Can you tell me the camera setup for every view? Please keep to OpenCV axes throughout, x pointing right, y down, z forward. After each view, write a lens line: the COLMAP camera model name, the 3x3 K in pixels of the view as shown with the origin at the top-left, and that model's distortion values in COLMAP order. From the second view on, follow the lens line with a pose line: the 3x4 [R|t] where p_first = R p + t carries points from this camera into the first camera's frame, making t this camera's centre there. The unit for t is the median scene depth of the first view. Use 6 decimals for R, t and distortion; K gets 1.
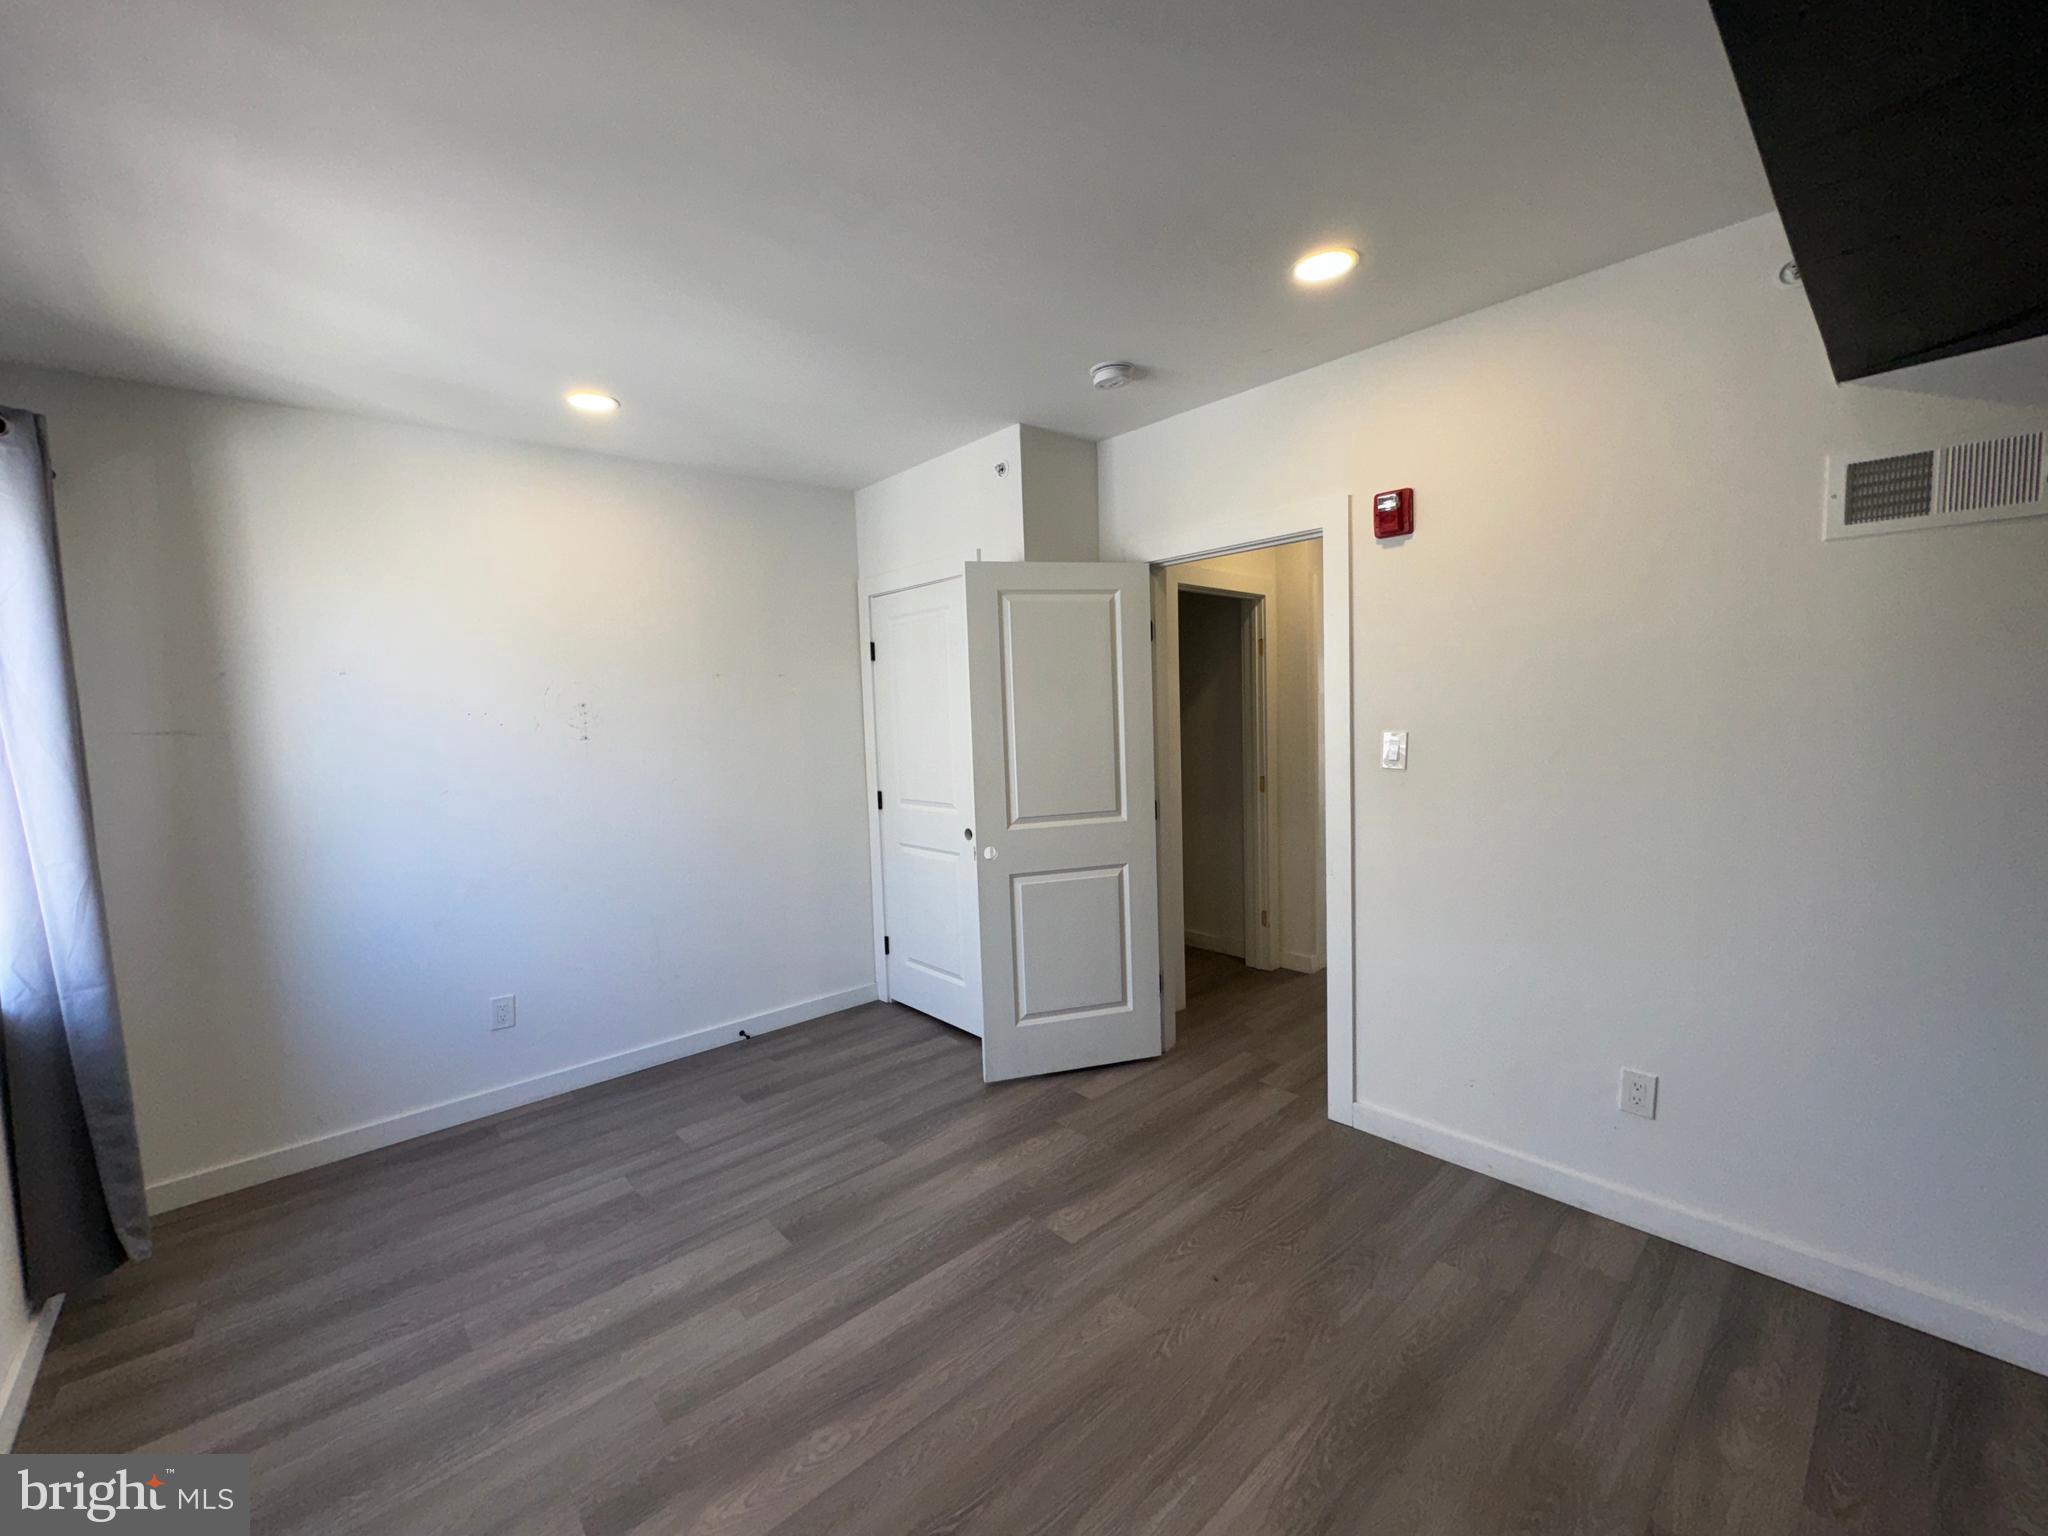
lens RADIAL K [[825.7, 0, 1014.2], [0, 825.7, 767.7], [0, 0, 1]] dist [0.000950, -0.000078]
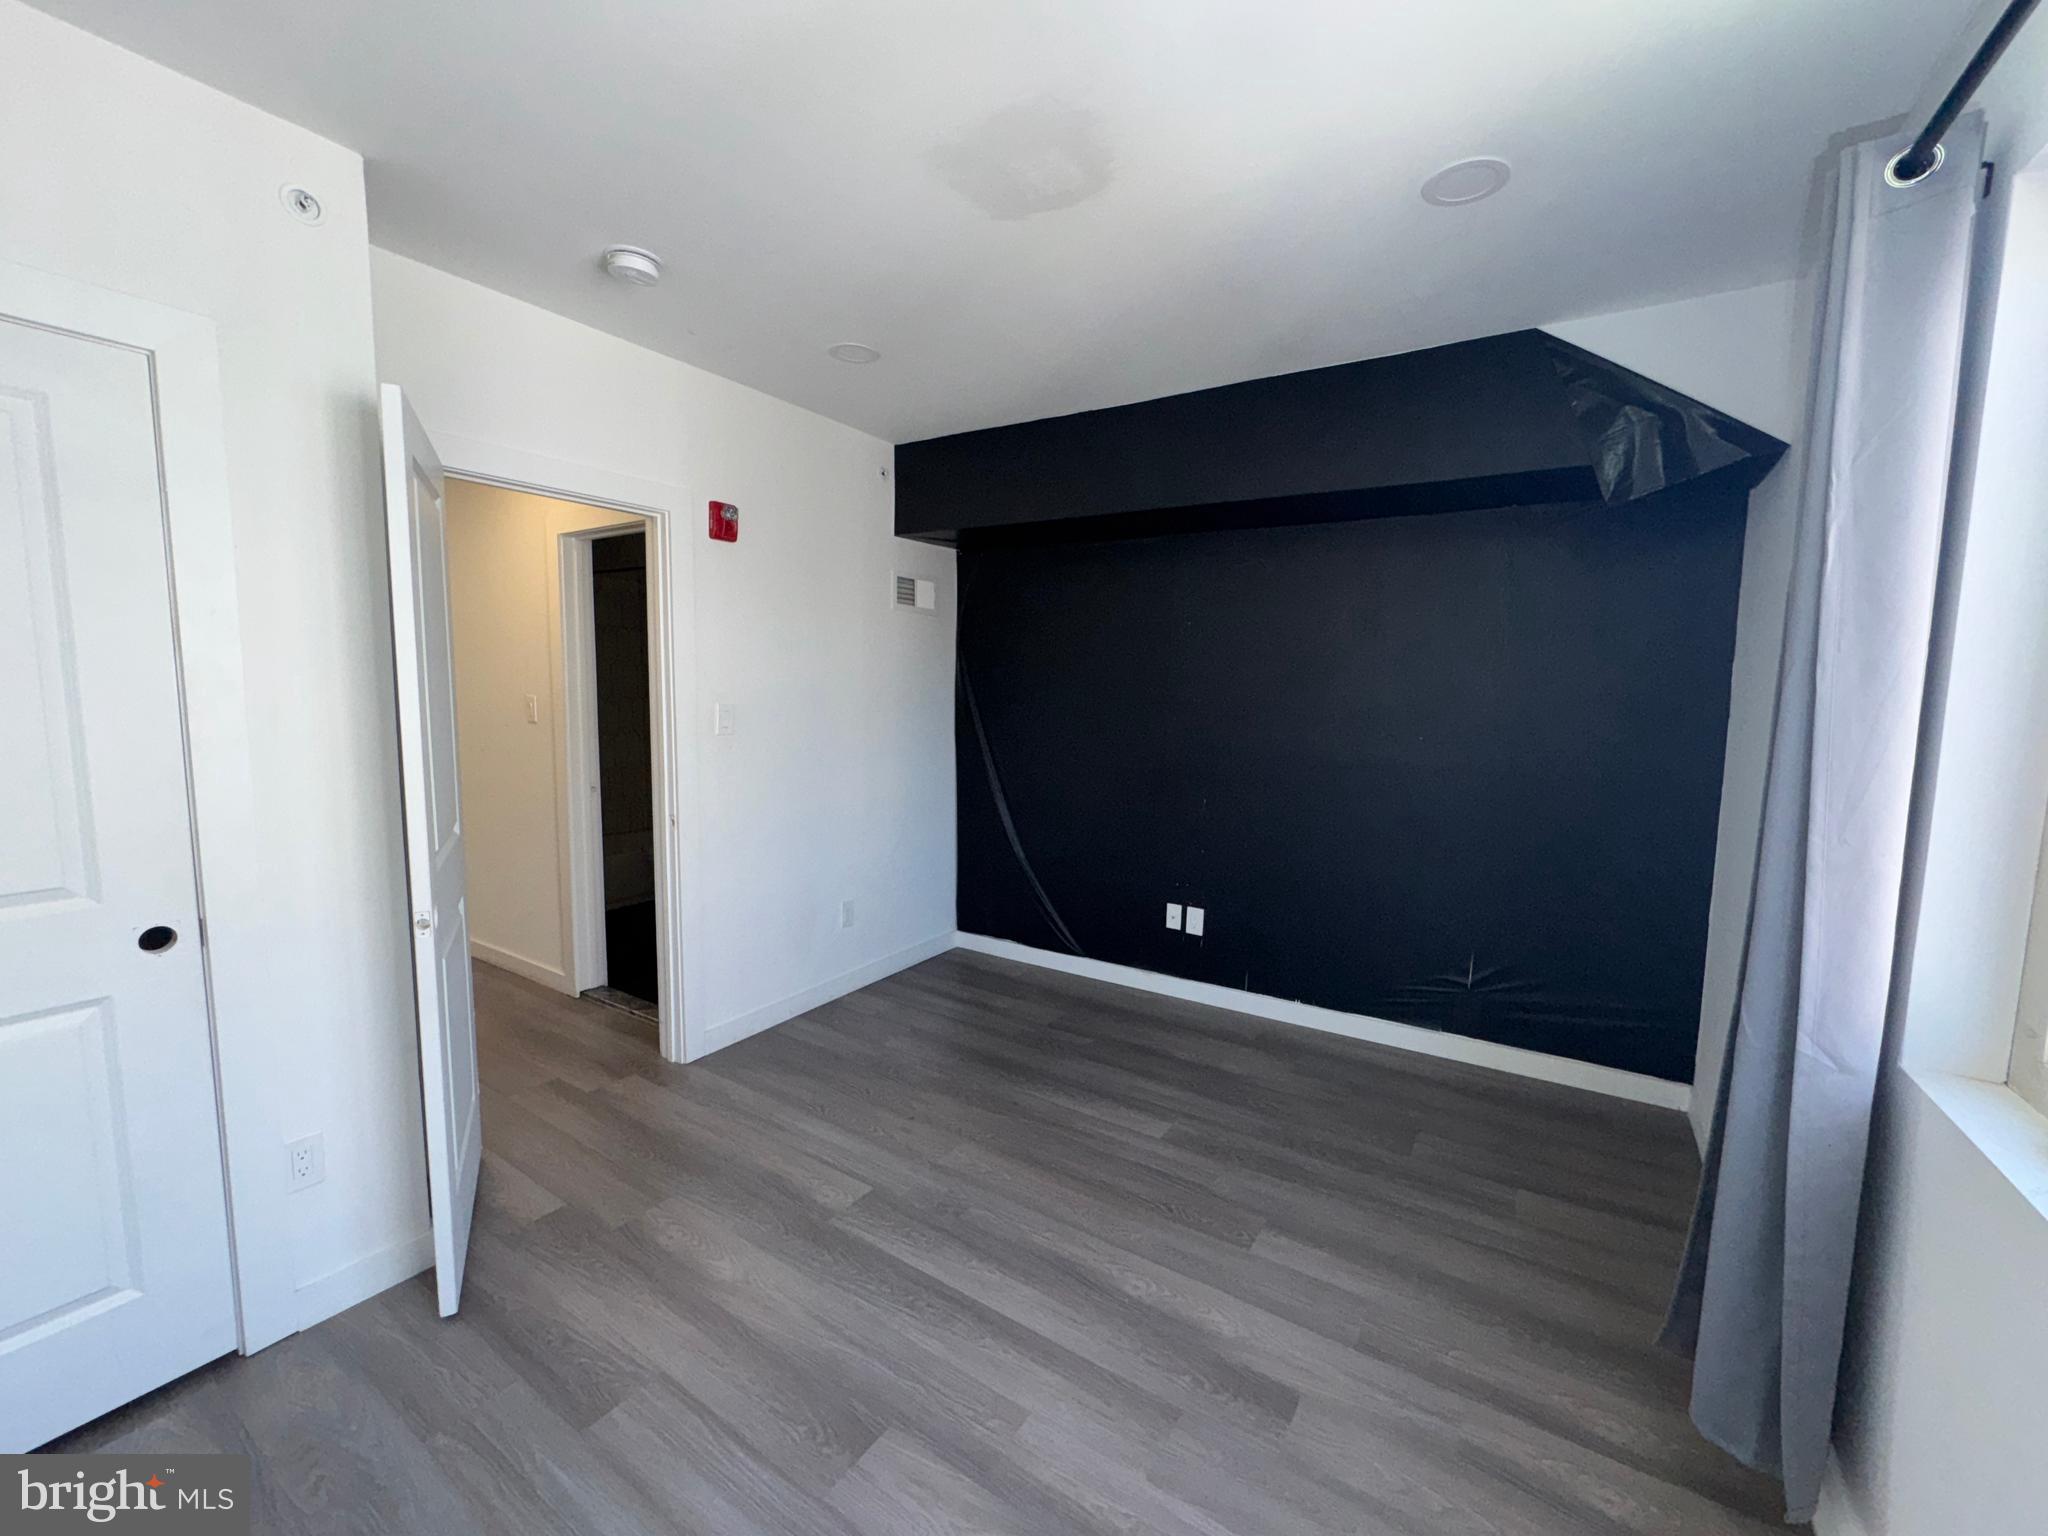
lens RADIAL K [[825.7, 0, 1025.1], [0, 825.7, 773.1], [0, 0, 1]] dist [0.000950, -0.000078]
pose [[-0.265293, -0.074556, 0.961281, -1.043568], [0.065831, 0.993279, 0.095205, -0.035915], [-0.961918, 0.088540, -0.258601, 1.143870]]
